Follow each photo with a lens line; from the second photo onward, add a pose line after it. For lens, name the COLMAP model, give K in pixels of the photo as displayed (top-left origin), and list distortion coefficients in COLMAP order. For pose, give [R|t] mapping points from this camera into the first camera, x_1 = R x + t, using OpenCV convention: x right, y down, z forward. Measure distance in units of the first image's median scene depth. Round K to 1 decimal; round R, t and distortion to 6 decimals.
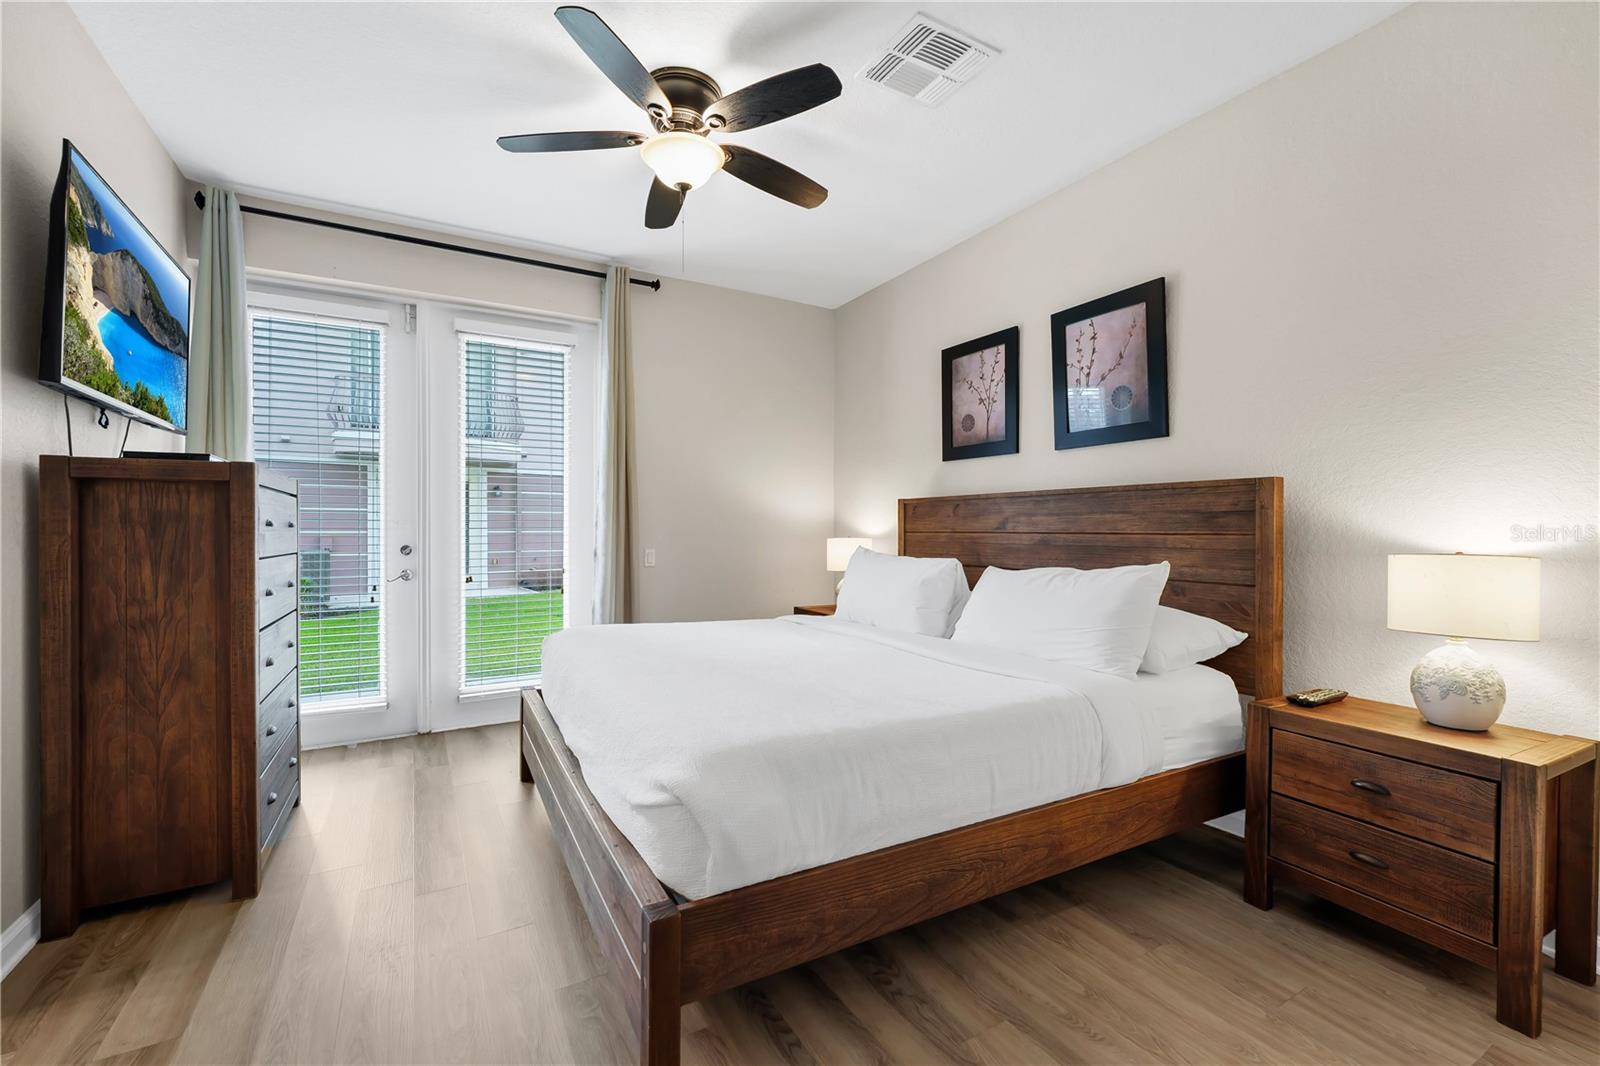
lens RADIAL K [[661.9, 0, 763.6], [0, 661.9, 527.8], [0, 0, 1]] dist [-0.002063, -0.000646]
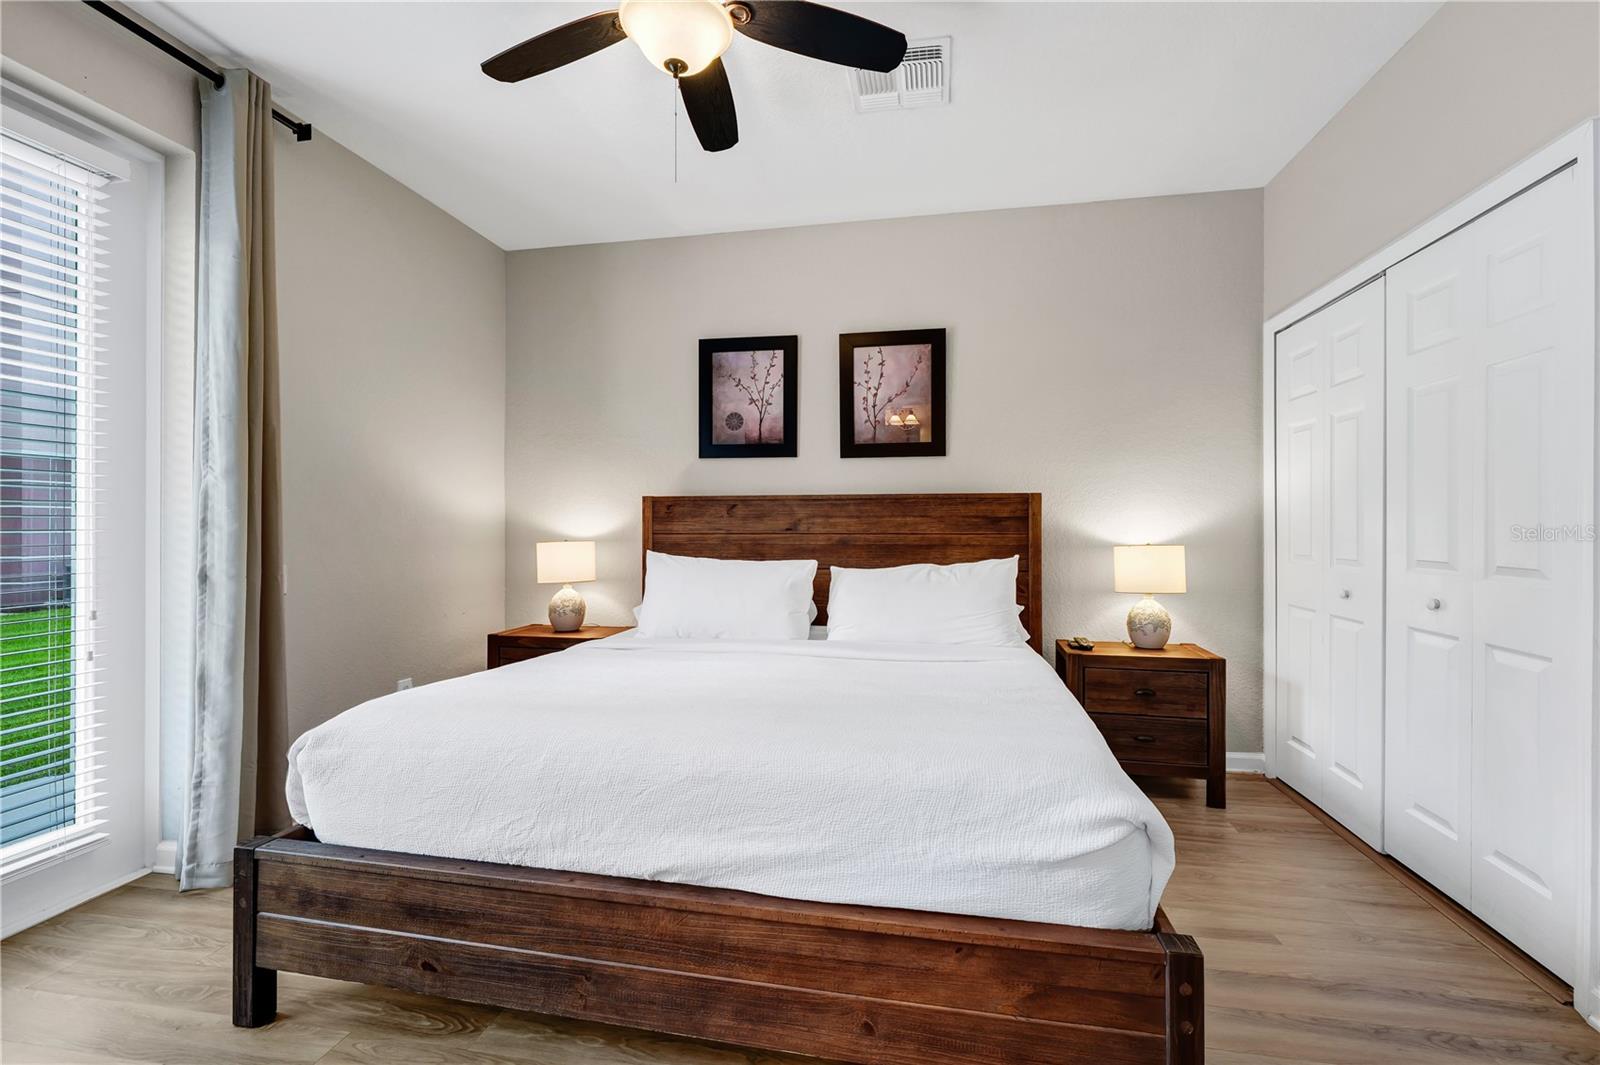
lens RADIAL K [[708.0, 0, 794.9], [0, 708.0, 523.5], [0, 0, 1]] dist [0.000975, 0.000305]
pose [[0.629540, 0.001205, 0.776967, -0.522841], [0.000304, 0.999998, -0.001797, -0.006751], [-0.776968, 0.001367, 0.629539, 0.322368]]
